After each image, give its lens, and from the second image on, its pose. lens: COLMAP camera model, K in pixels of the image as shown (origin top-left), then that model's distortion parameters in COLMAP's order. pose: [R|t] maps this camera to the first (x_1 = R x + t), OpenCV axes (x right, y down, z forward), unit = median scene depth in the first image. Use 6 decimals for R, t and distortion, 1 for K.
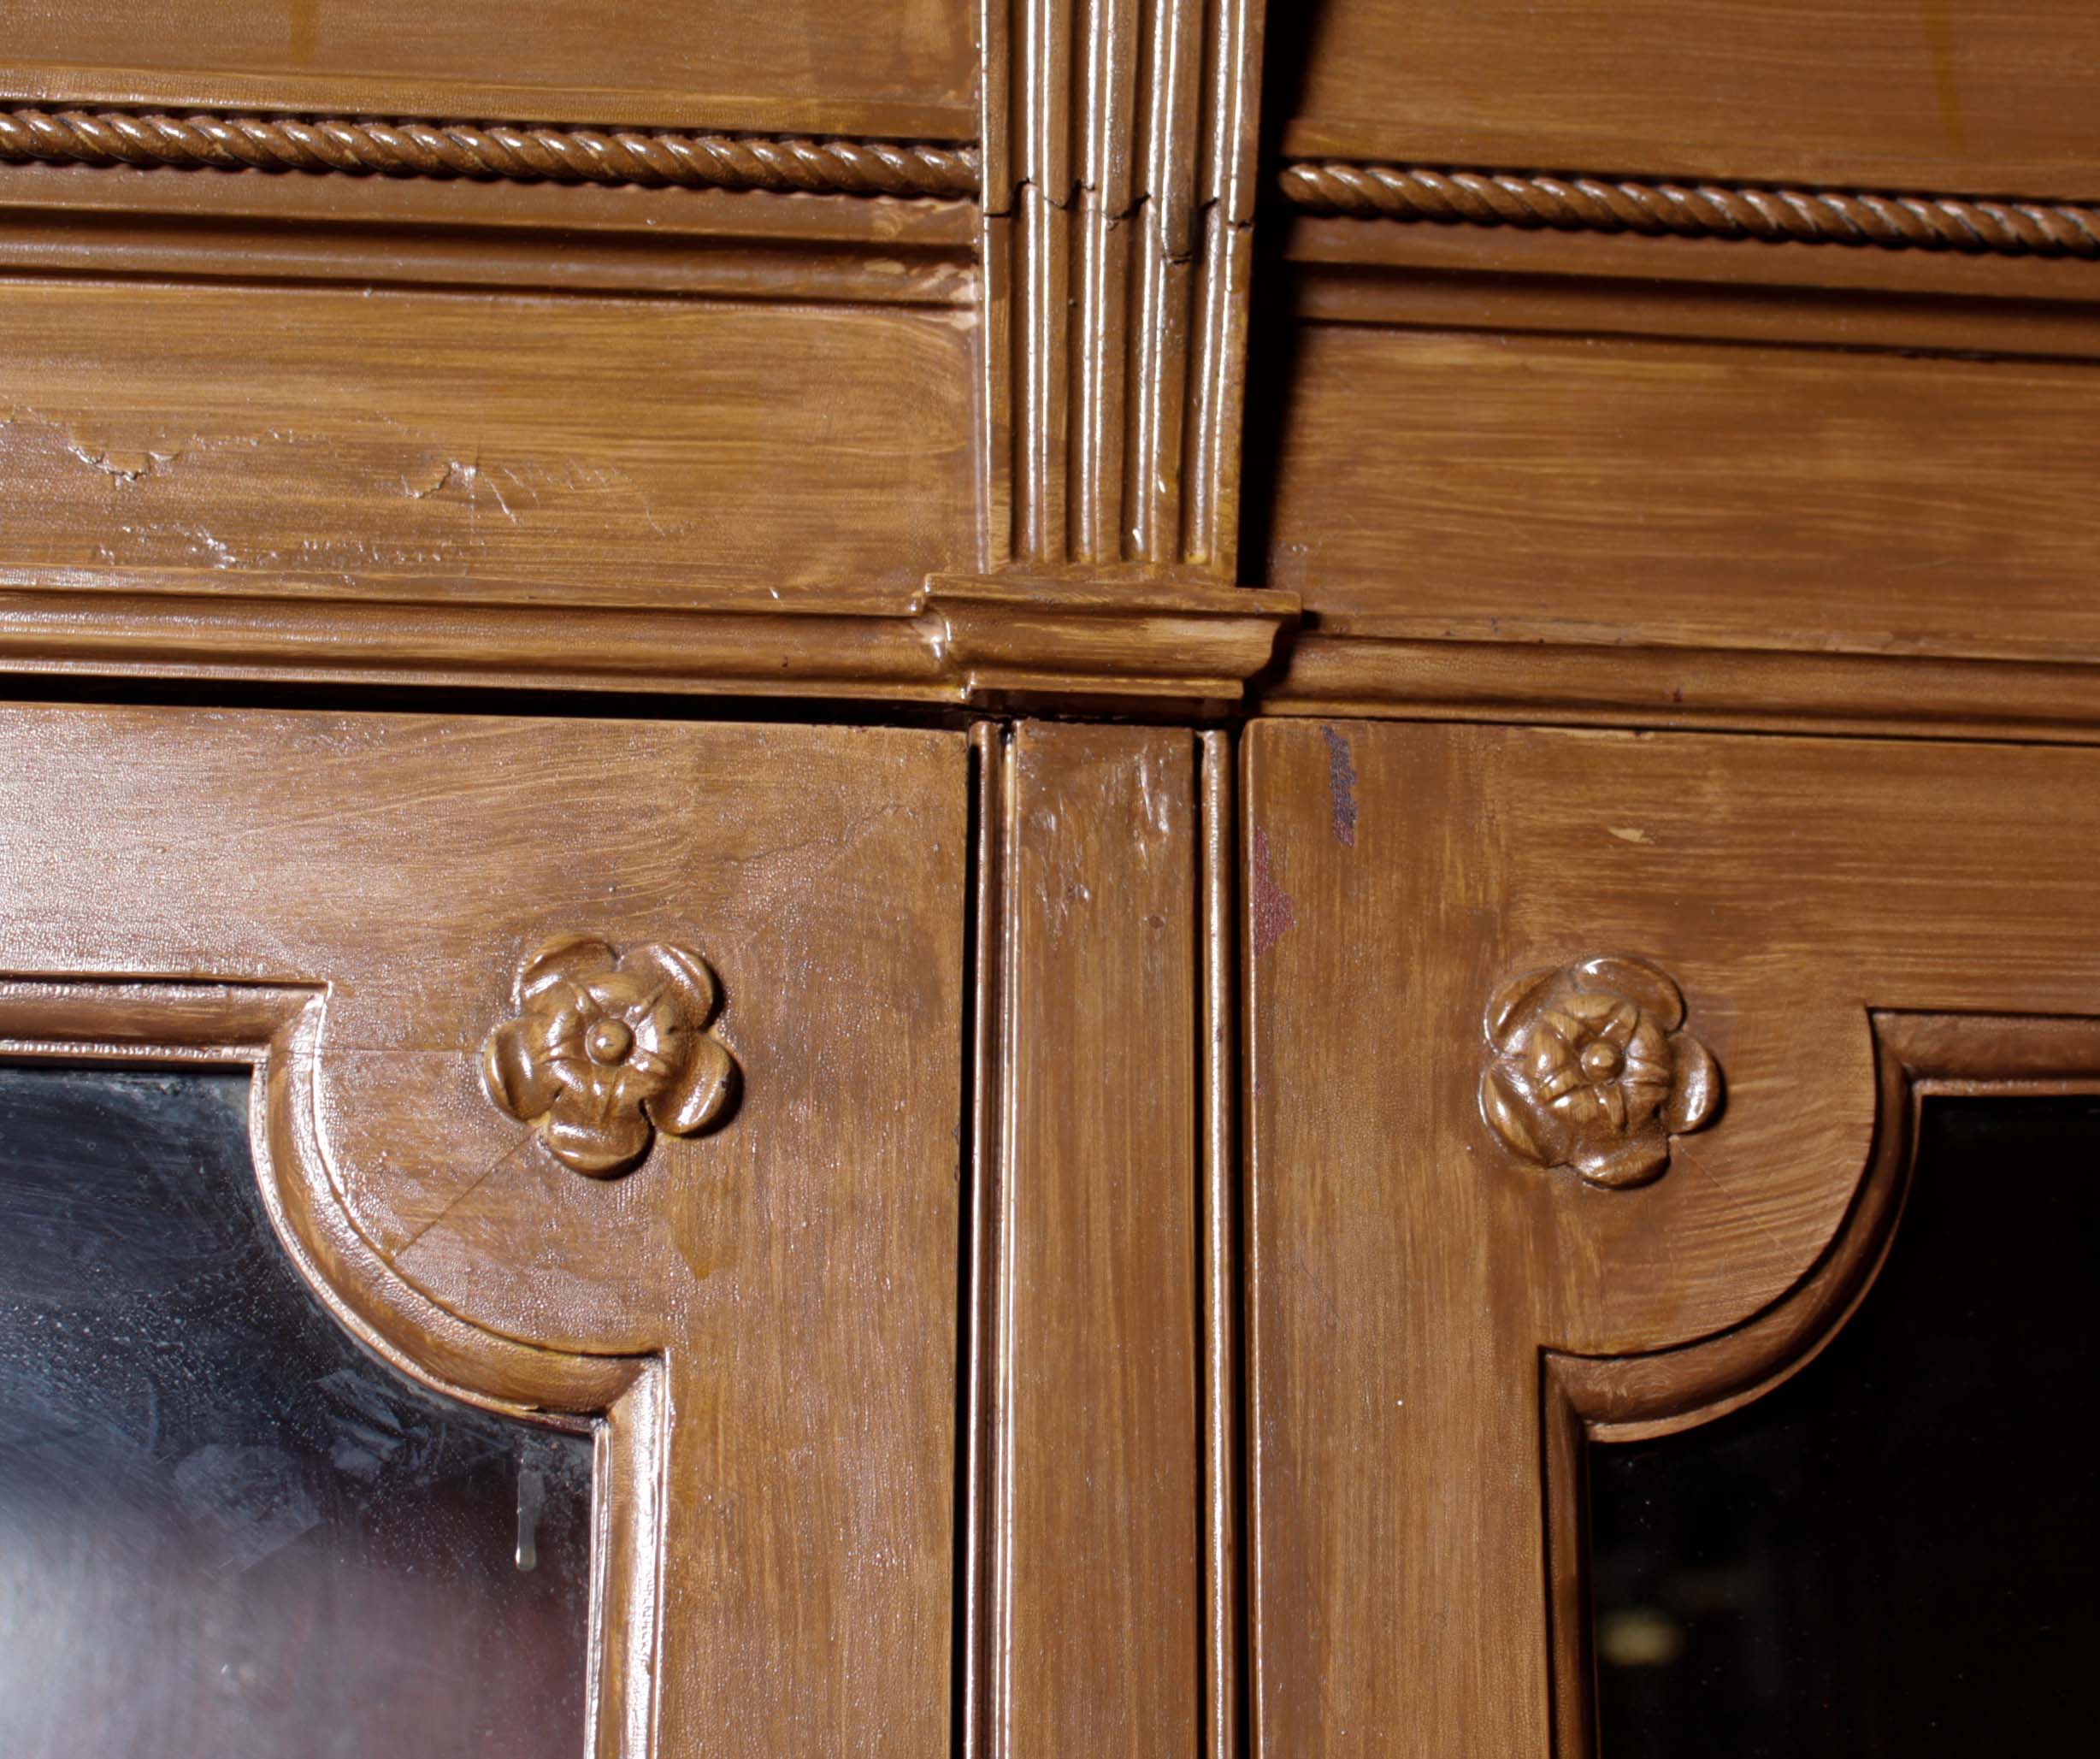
lens RADIAL K [[3439.3, 0, 1050.0], [0, 3439.3, 879.5], [0, 0, 1]] dist [-0.082496, -0.045019]
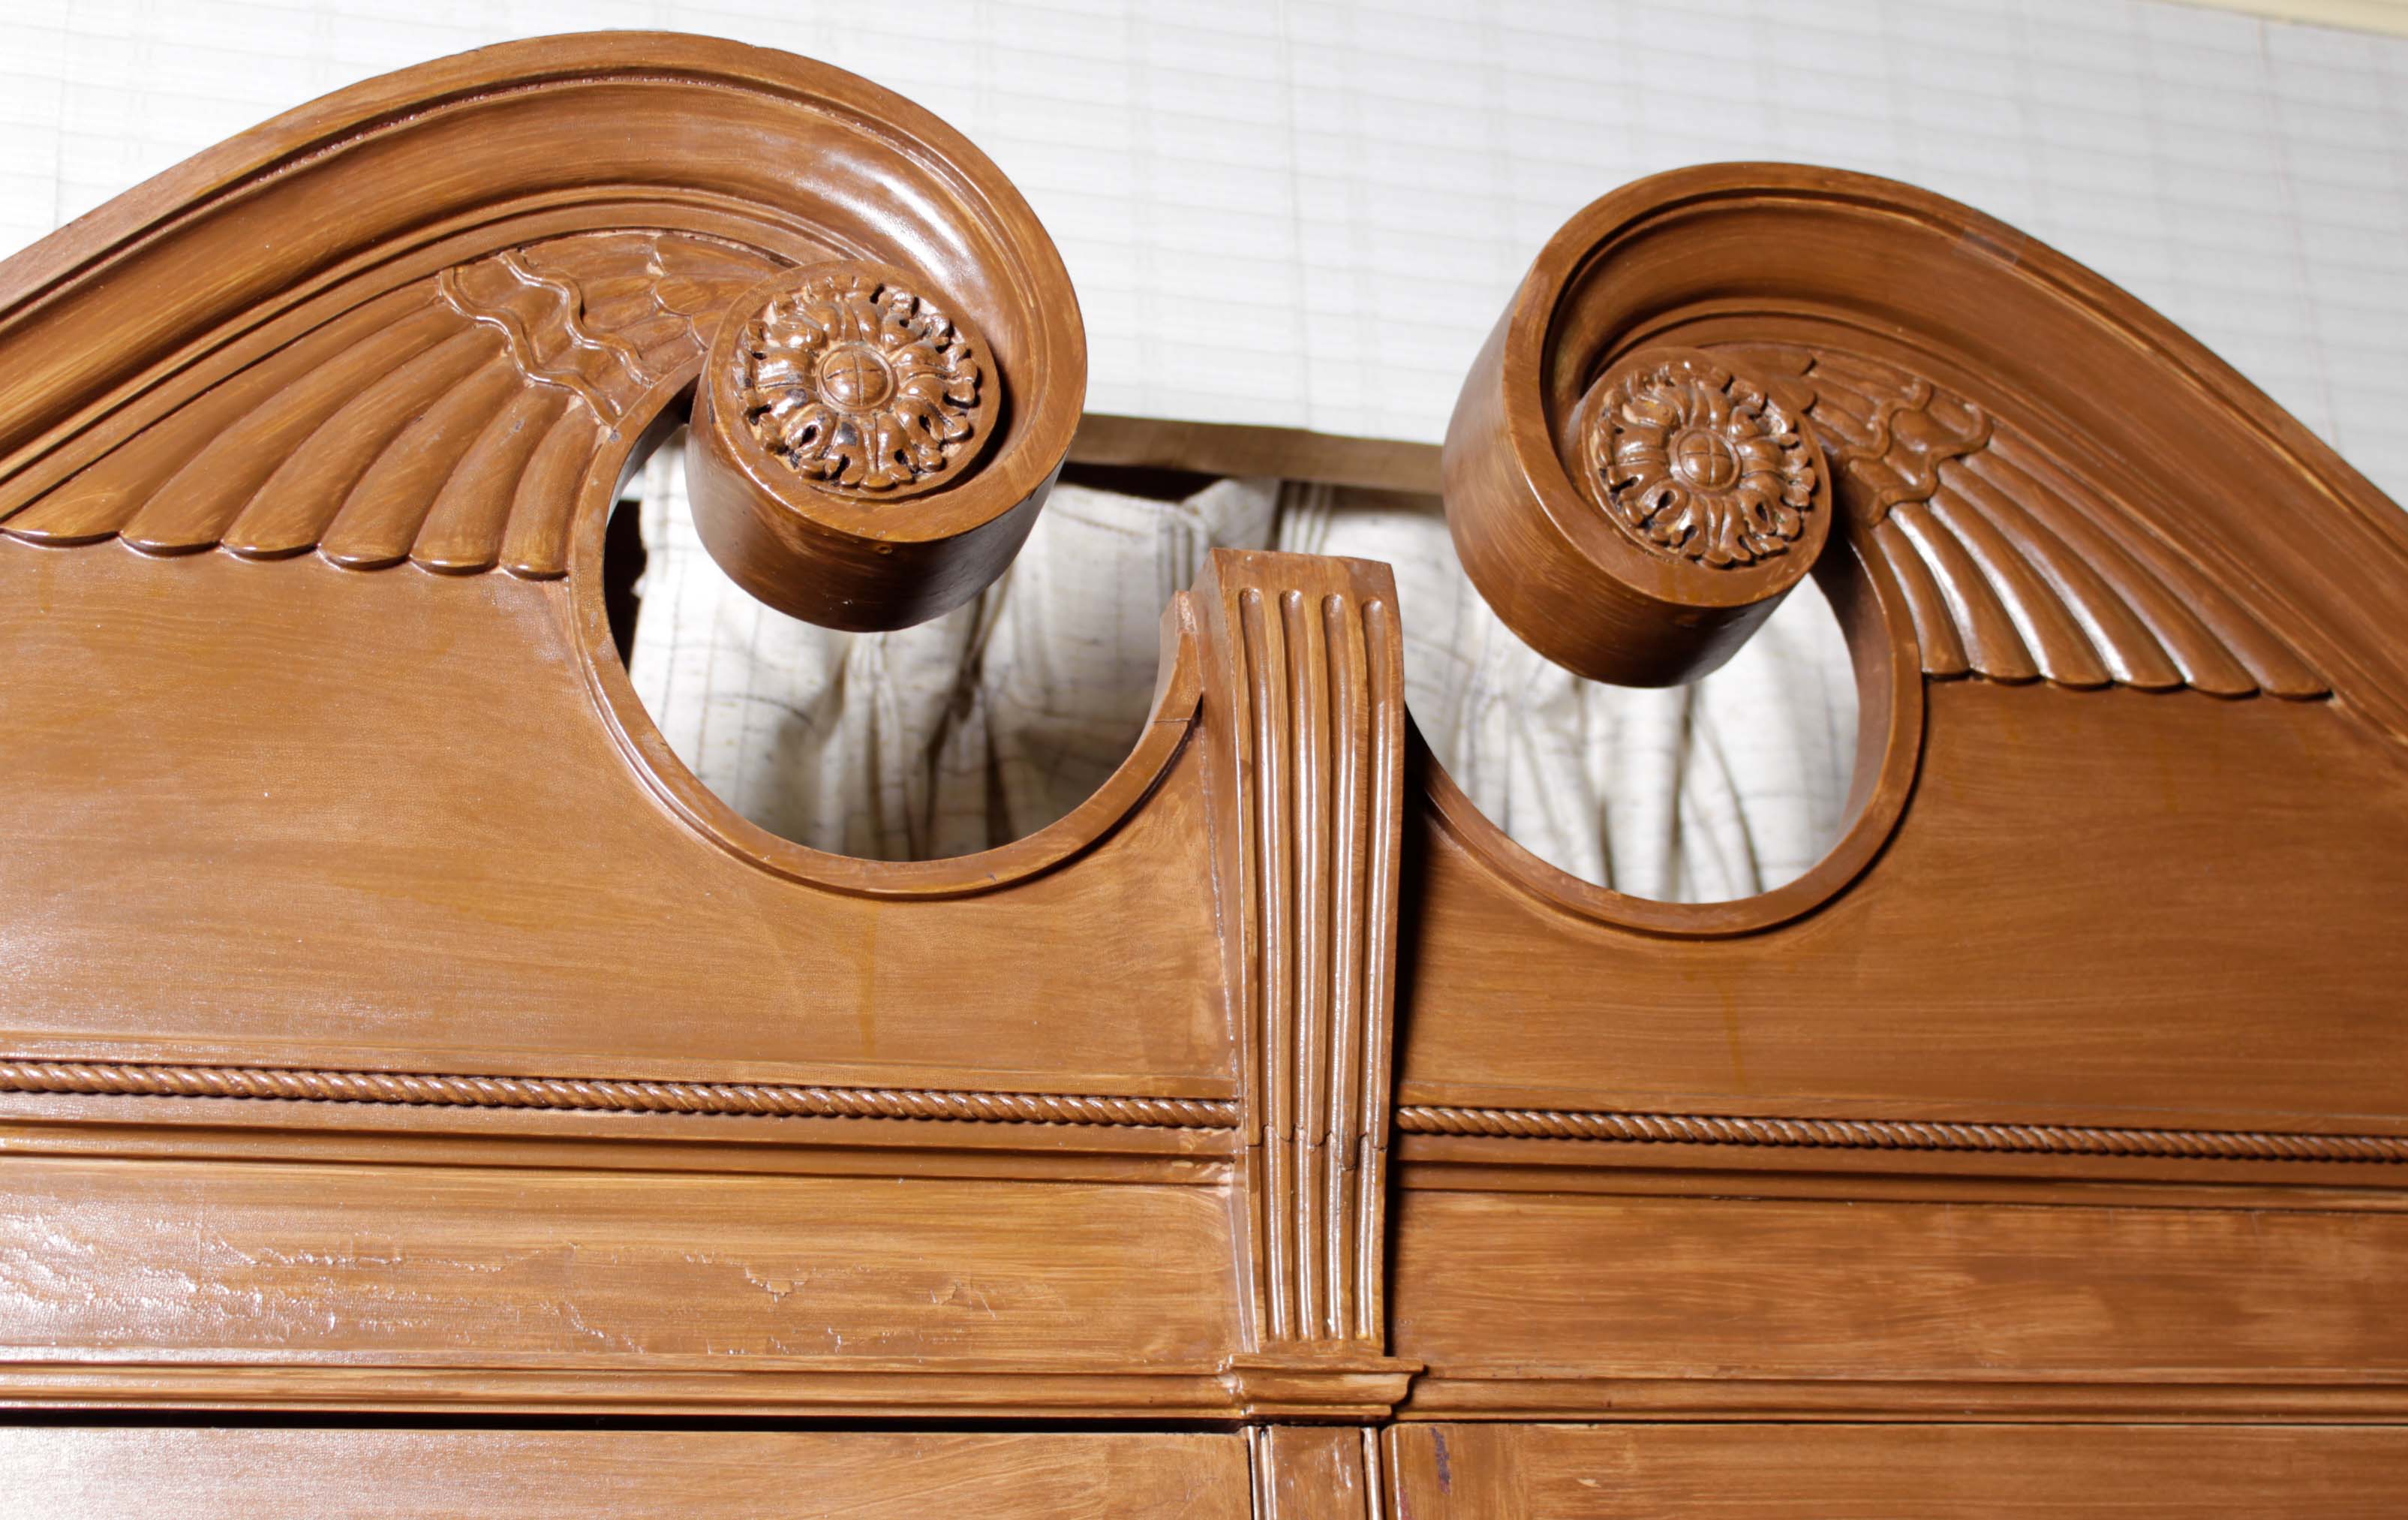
lens RADIAL K [[3471.5, 0, 1204.0], [0, 3471.5, 760.0], [0, 0, 1]] dist [-0.064311, 0.024662]
pose [[0.980165, 0.017319, 0.197424, -0.411880], [-0.003347, 0.997479, -0.070887, -0.267251], [-0.198154, 0.068820, 0.977752, -0.830964]]
